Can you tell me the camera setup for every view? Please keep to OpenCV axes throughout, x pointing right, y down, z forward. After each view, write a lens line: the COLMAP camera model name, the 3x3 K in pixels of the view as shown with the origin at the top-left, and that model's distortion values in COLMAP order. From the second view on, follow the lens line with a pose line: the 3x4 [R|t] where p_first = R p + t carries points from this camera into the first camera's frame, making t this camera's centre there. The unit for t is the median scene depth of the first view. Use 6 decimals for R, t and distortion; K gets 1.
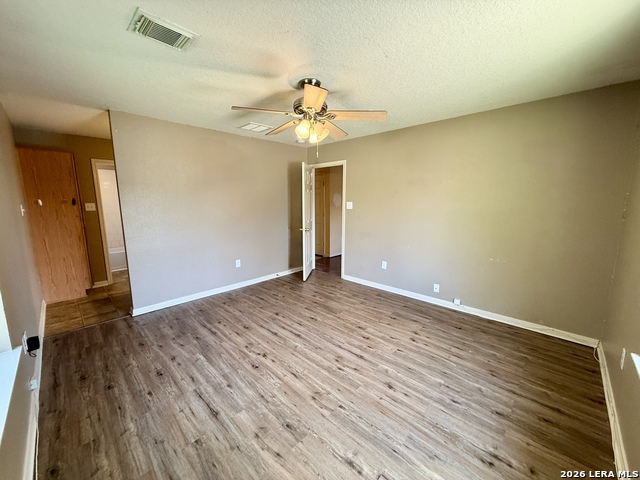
lens RADIAL K [[255.1, 0, 318.4], [0, 255.1, 239.2], [0, 0, 1]] dist [-0.000256, -0.000158]
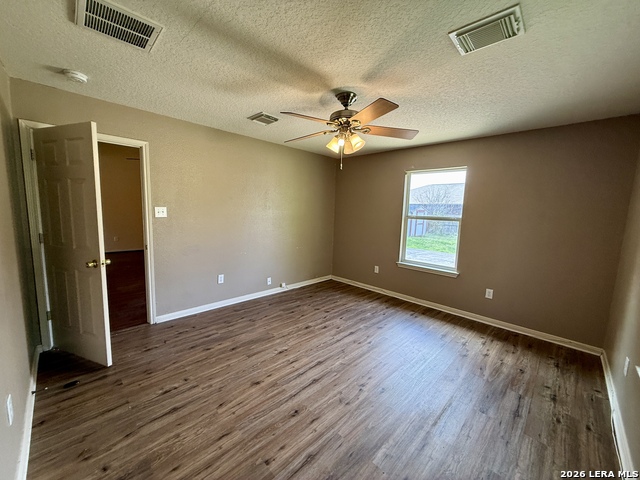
lens RADIAL K [[255.1, 0, 318.4], [0, 255.1, 239.2], [0, 0, 1]] dist [-0.000256, -0.000158]
pose [[0.006099, -0.116305, 0.993195, -0.867031], [0.117977, 0.986360, 0.114780, -0.138402], [-0.992998, 0.116474, 0.019738, 0.901304]]
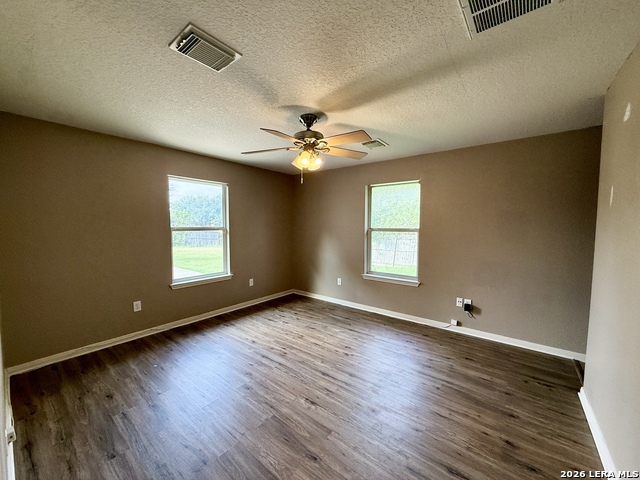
lens RADIAL K [[255.1, 0, 318.4], [0, 255.1, 239.2], [0, 0, 1]] dist [-0.000256, -0.000158]
pose [[-0.995126, 0.002970, -0.098570, 0.027560], [-0.017387, 0.978603, 0.205020, -0.254220], [0.097070, 0.205734, -0.973782, 1.697695]]
